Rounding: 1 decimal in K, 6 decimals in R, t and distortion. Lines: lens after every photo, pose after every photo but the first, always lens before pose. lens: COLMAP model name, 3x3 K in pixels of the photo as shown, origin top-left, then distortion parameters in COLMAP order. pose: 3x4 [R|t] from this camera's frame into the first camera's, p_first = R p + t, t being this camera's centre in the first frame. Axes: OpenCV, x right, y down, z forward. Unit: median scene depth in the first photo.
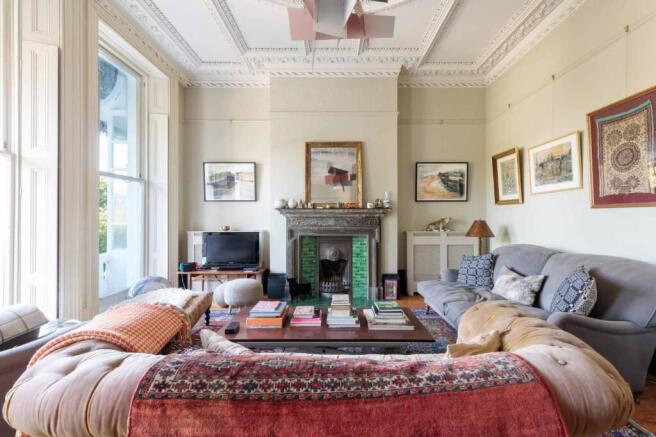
lens RADIAL K [[295.3, 0, 331.0], [0, 295.3, 217.6], [0, 0, 1]] dist [0.005543, 0.000276]
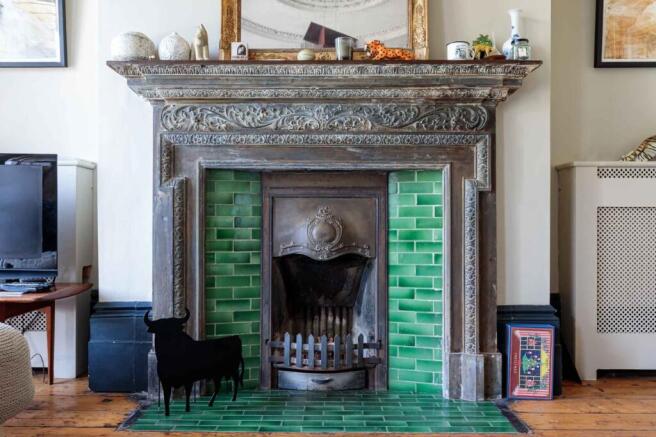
lens RADIAL K [[537.7, 0, 326.2], [0, 537.7, 220.0], [0, 0, 1]] dist [0.014521, -0.002156]
pose [[0.999821, 0.004295, 0.018435, 0.002549], [-0.004356, 0.999985, 0.003287, 0.110677], [-0.018420, -0.003367, 0.999825, 0.501568]]
